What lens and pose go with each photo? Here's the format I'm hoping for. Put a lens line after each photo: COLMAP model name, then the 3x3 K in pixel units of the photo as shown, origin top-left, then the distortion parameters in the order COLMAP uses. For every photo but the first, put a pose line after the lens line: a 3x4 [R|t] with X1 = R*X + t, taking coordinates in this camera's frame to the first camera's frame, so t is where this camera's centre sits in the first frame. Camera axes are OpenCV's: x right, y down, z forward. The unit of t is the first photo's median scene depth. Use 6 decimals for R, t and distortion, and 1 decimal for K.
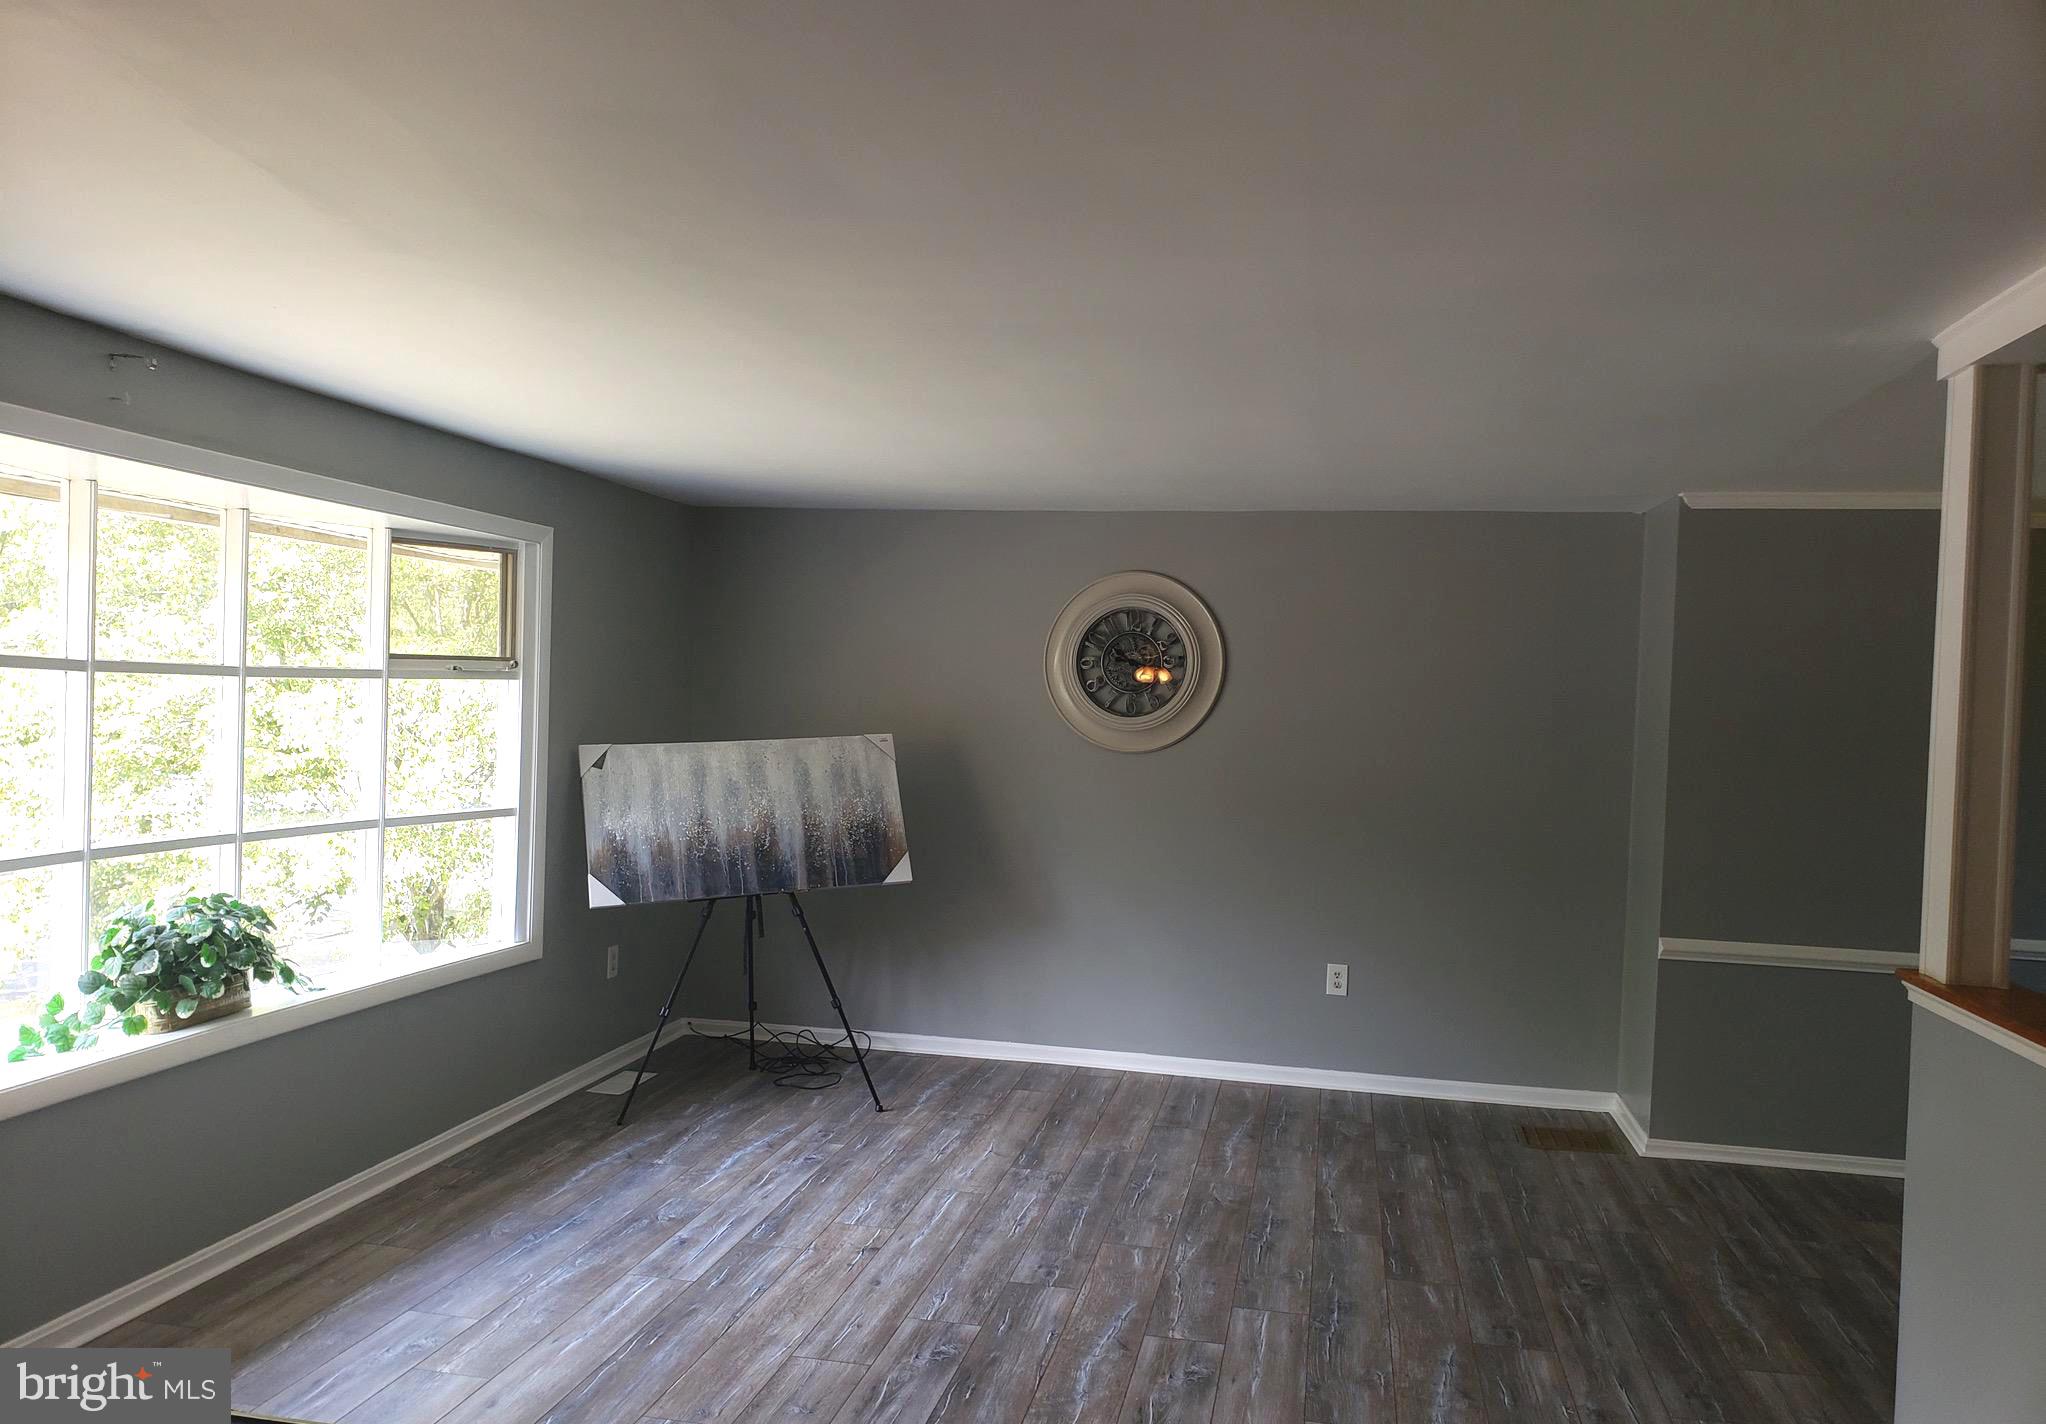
lens RADIAL K [[1595.7, 0, 987.0], [0, 1595.7, 708.7], [0, 0, 1]] dist [0.080661, -0.014165]
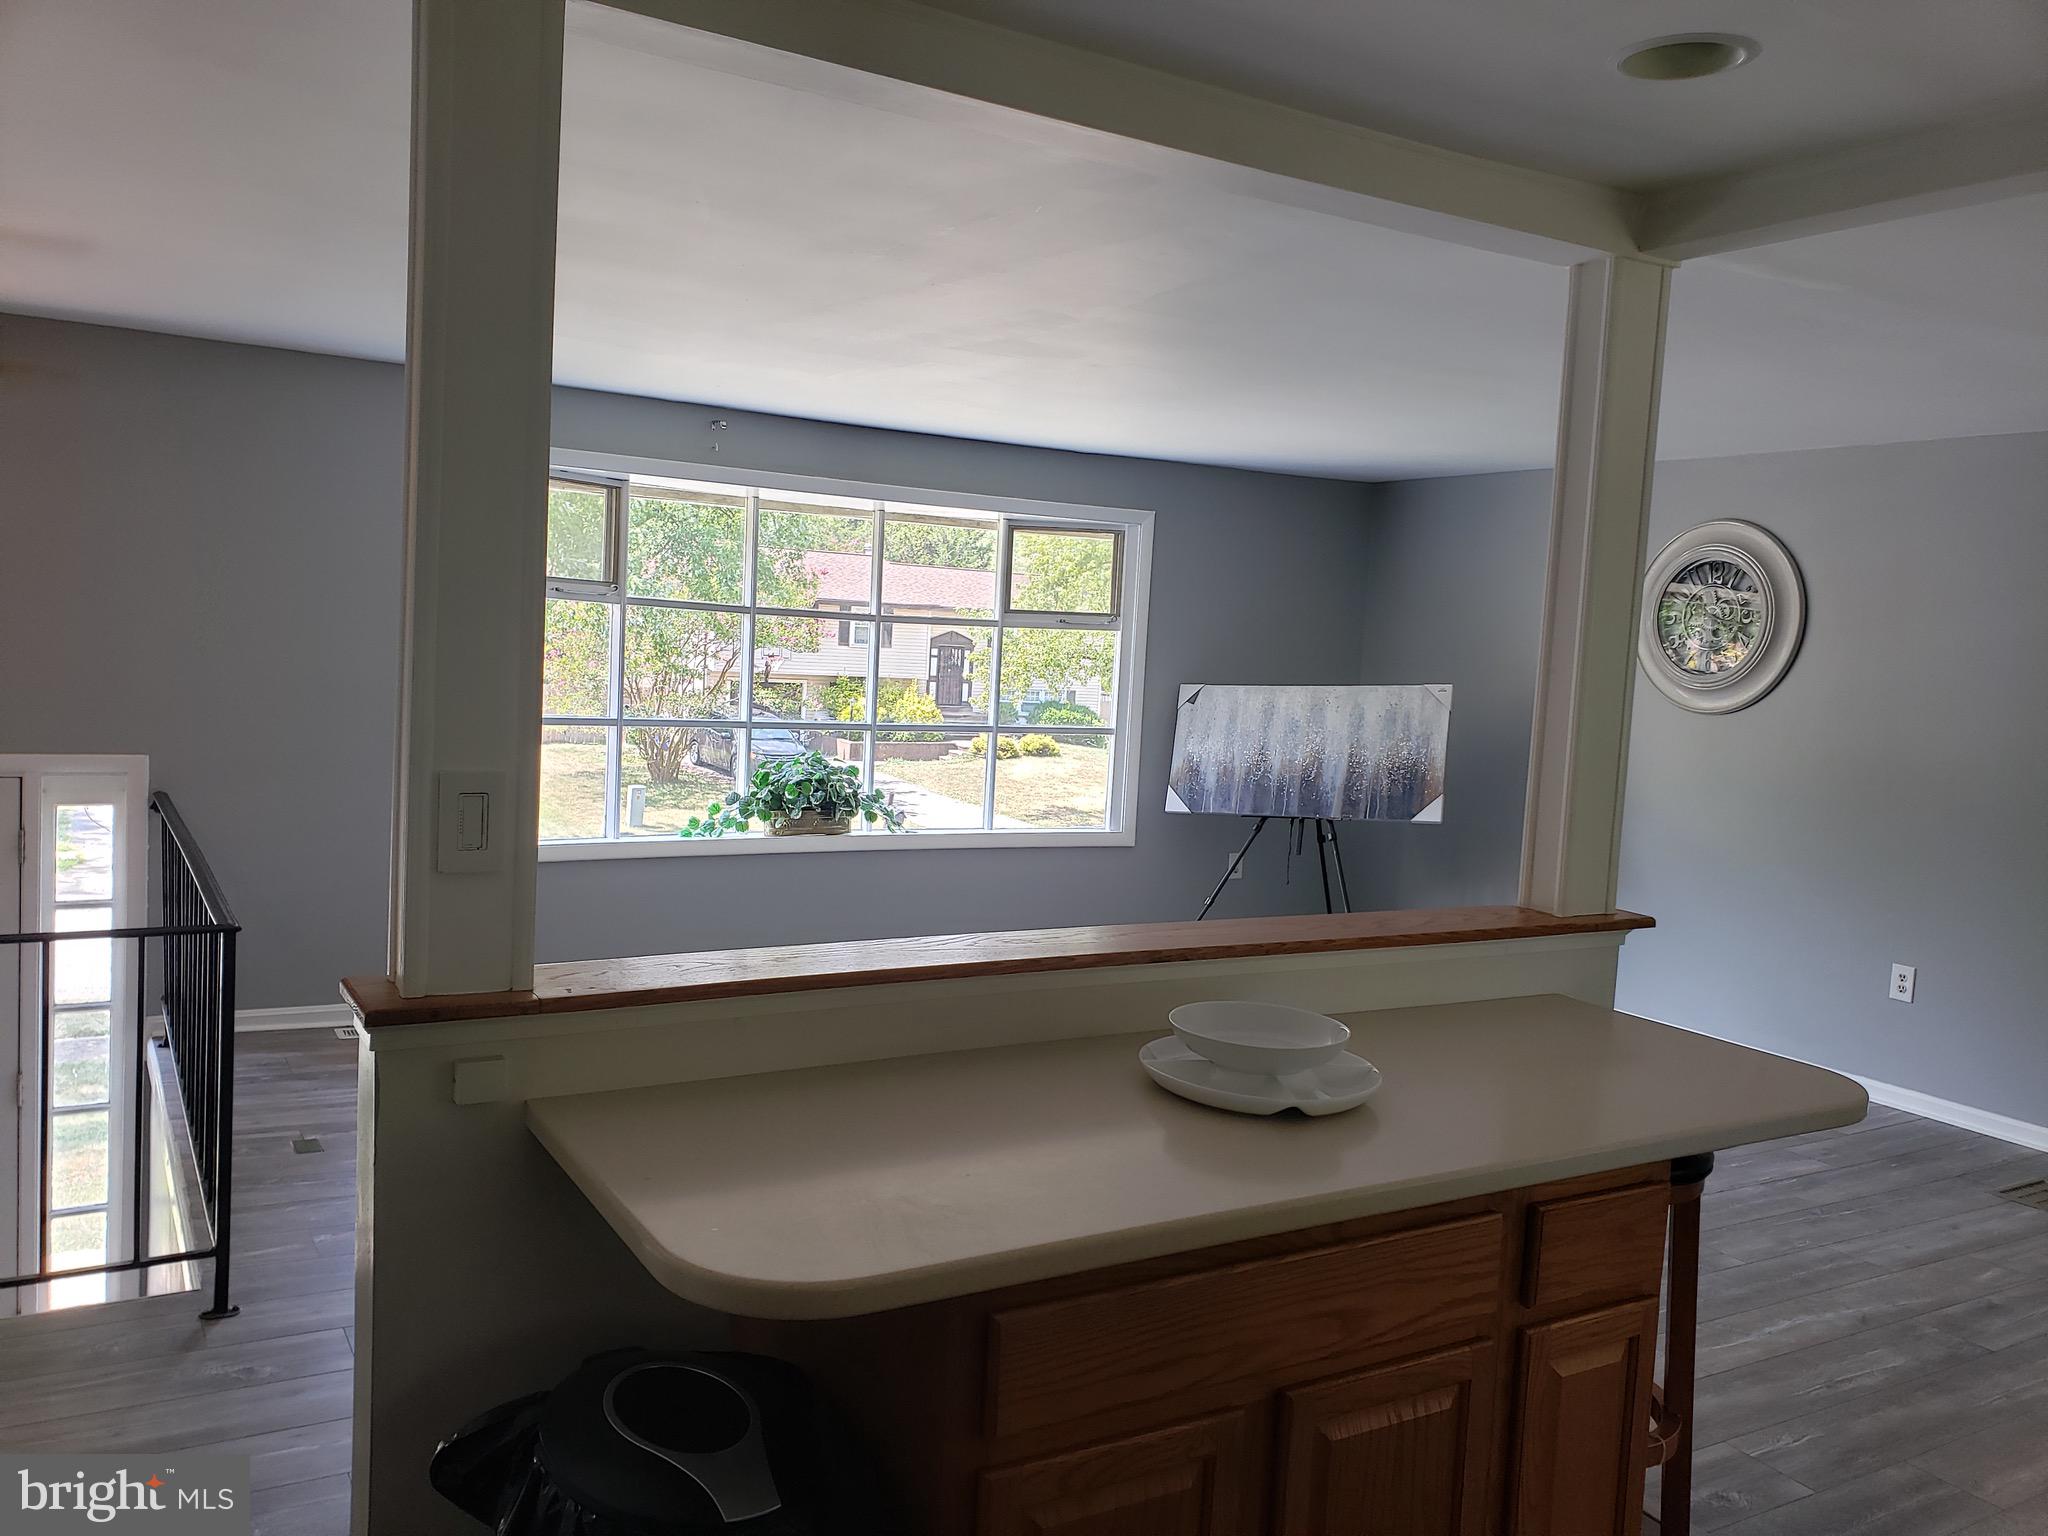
lens RADIAL K [[1542.4, 0, 1024.0], [0, 1542.4, 768.0], [0, 0, 1]] dist [0.008815, 0.006507]
pose [[0.677368, 0.065212, -0.732749, 0.546859], [-0.032852, 0.997751, 0.058426, 0.021467], [0.734911, -0.015503, 0.677987, 0.093610]]
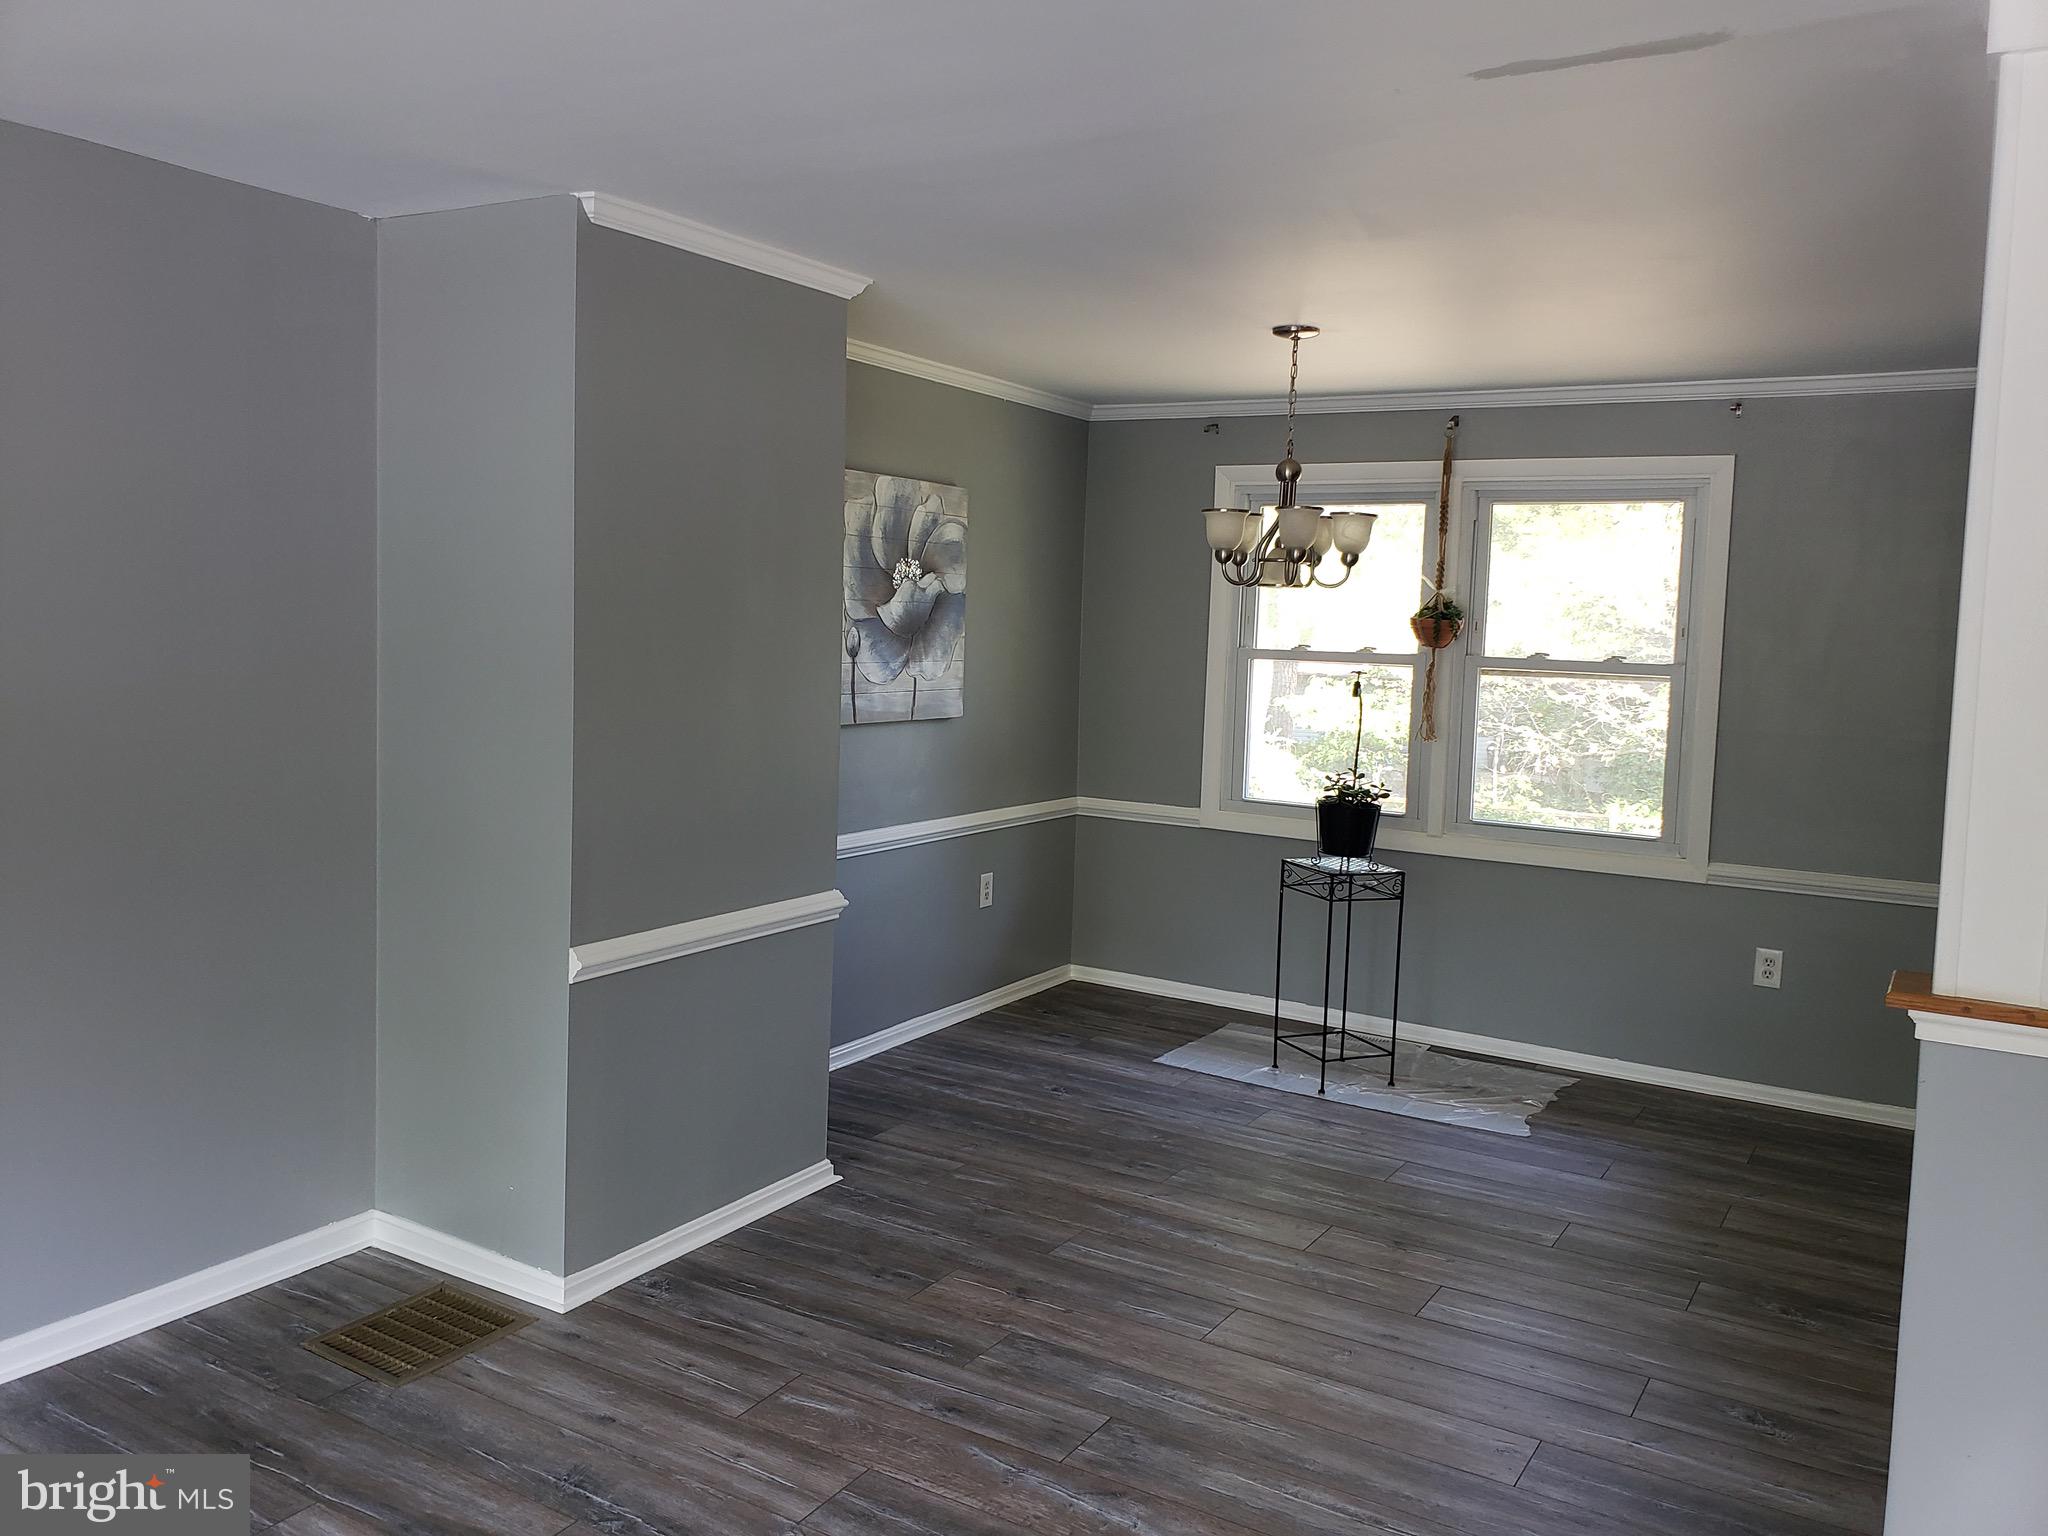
lens RADIAL K [[1542.4, 0, 1024.0], [0, 1542.4, 768.0], [0, 0, 1]] dist [0.008815, 0.006507]
pose [[0.312728, -0.085463, 0.945990, -0.063993], [-0.031468, 0.994465, 0.100245, 0.011985], [-0.949321, -0.061118, 0.308308, 0.638314]]
